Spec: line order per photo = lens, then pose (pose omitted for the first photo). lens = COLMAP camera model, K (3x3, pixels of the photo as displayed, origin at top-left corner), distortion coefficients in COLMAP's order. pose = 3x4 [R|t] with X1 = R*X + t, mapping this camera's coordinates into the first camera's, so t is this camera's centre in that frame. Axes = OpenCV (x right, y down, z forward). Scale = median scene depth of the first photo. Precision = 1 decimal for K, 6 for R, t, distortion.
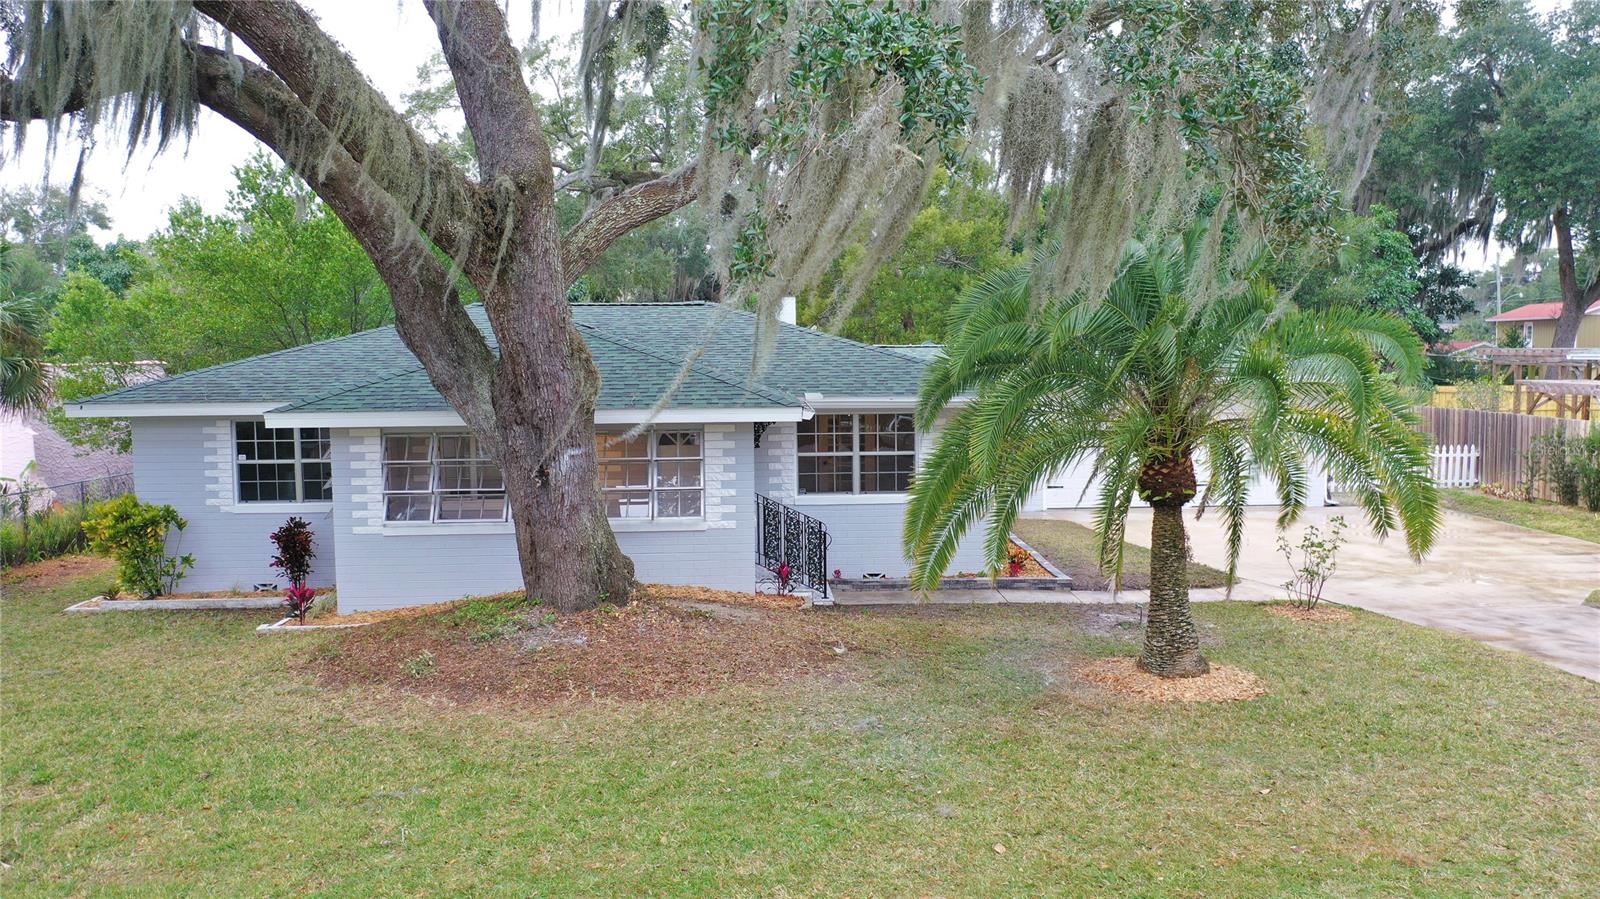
lens RADIAL K [[1238.3, 0, 800.6], [0, 1238.3, 446.8], [0, 0, 1]] dist [0.001195, -0.002528]
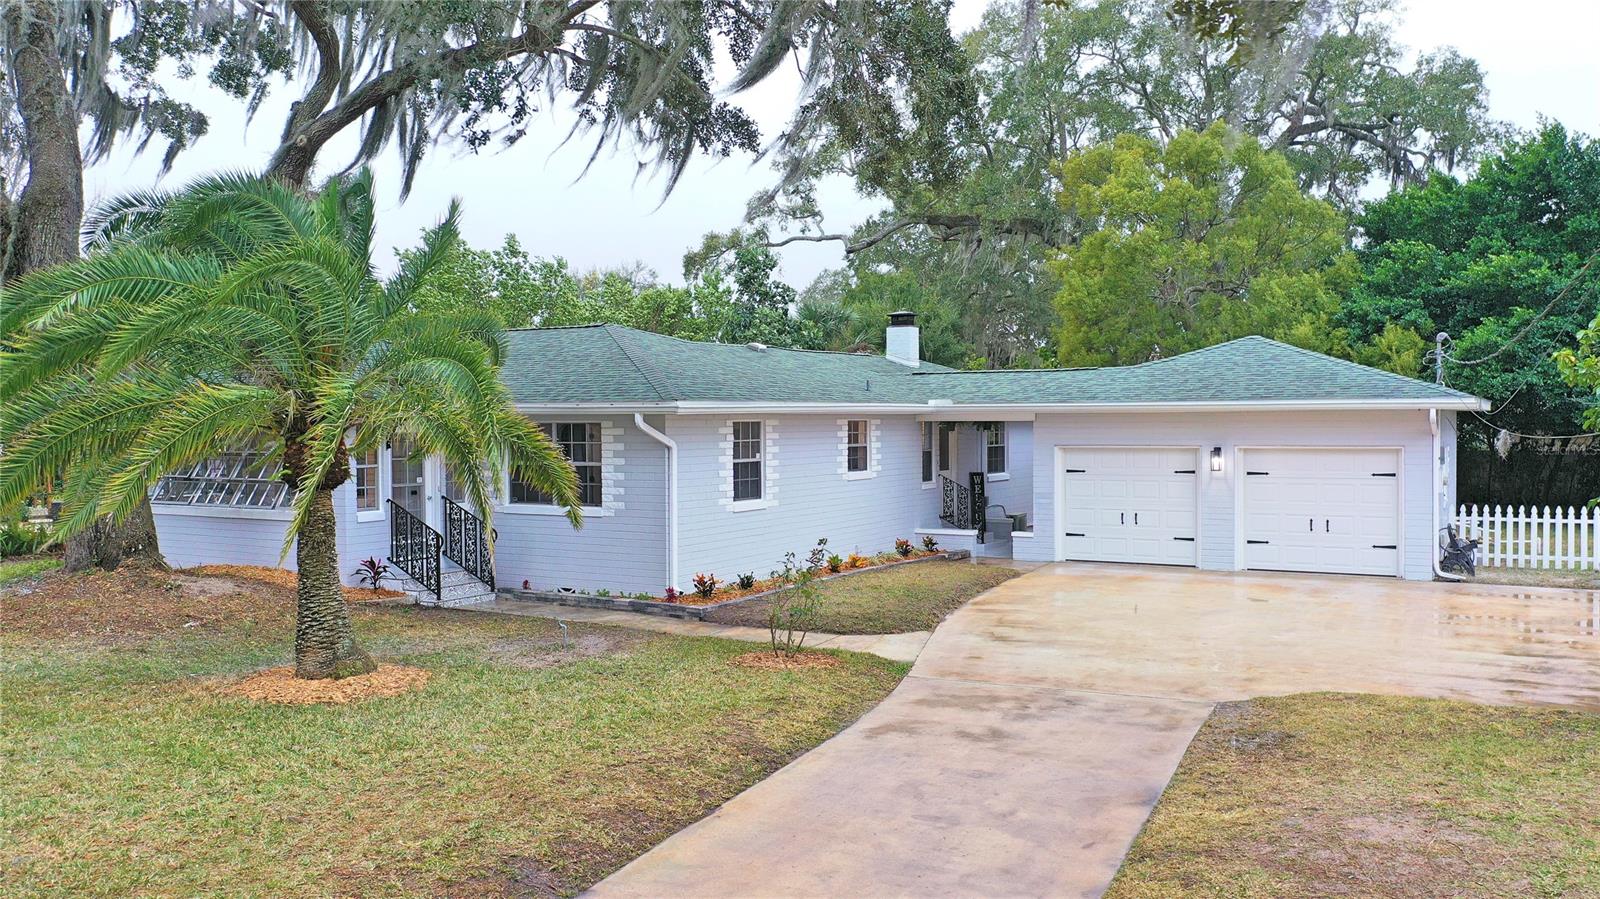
lens RADIAL K [[1238.3, 0, 796.3], [0, 1238.3, 454.2], [0, 0, 1]] dist [0.001195, -0.002528]
pose [[0.845650, 0.019200, -0.533392, 0.851819], [-0.044781, 0.998381, -0.035060, 0.027749], [0.531855, 0.053535, 0.845141, 0.318960]]
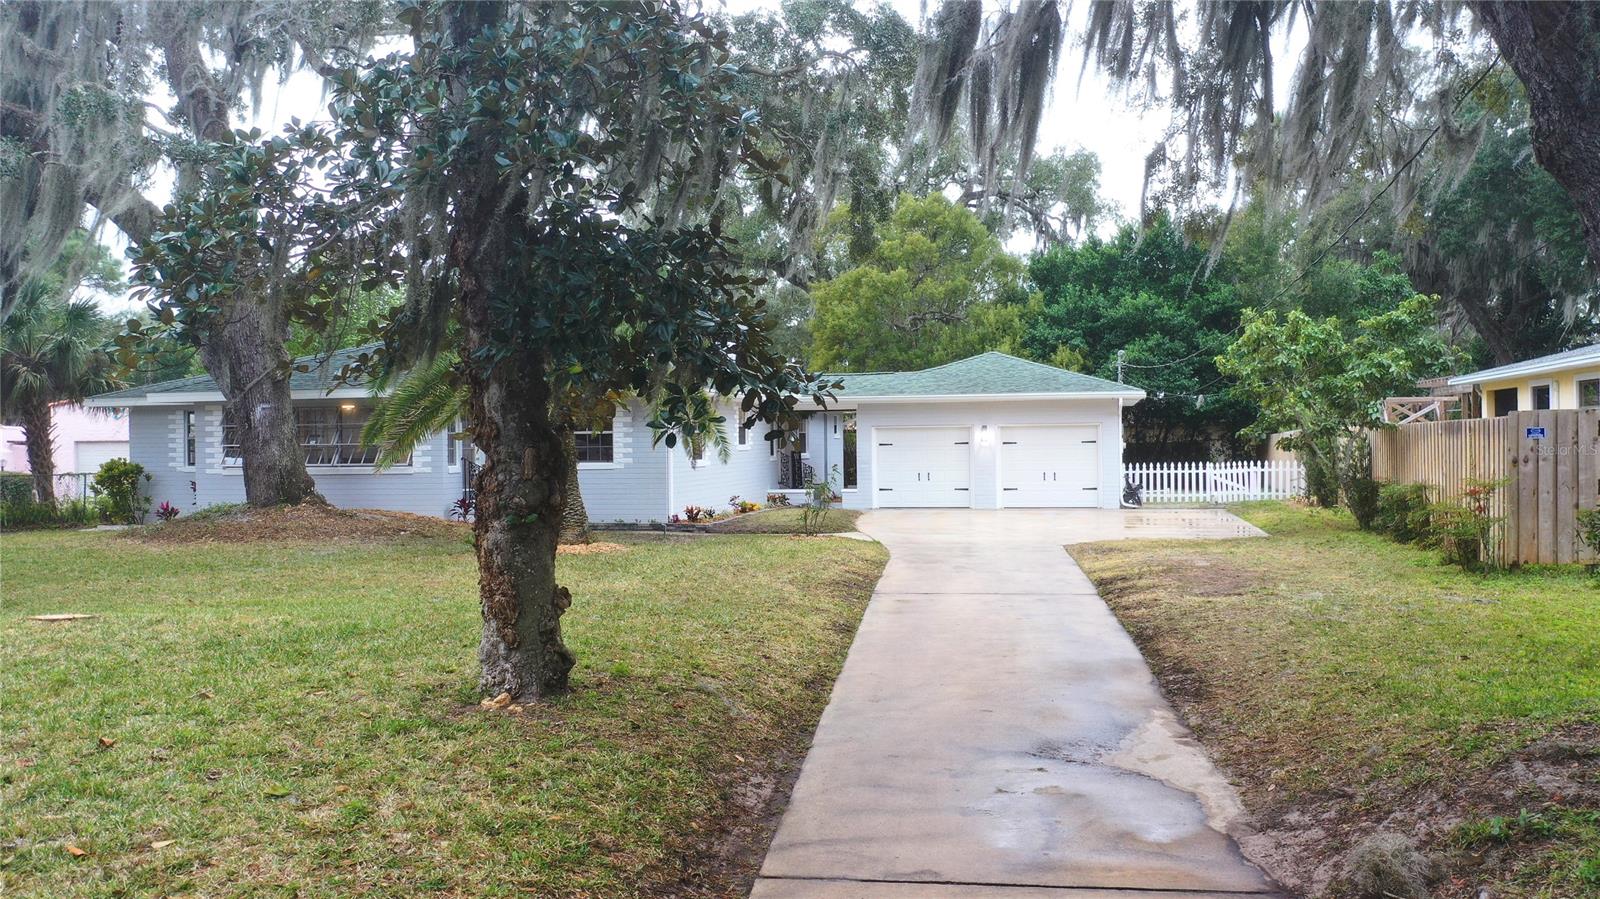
lens RADIAL K [[1238.3, 0, 798.8], [0, 1238.3, 445.5], [0, 0, 1]] dist [0.001195, -0.002528]
pose [[0.966044, 0.000416, -0.258376, 0.747250], [-0.018815, 0.997457, -0.068745, 0.127236], [0.257690, 0.071272, 0.963595, -0.295921]]
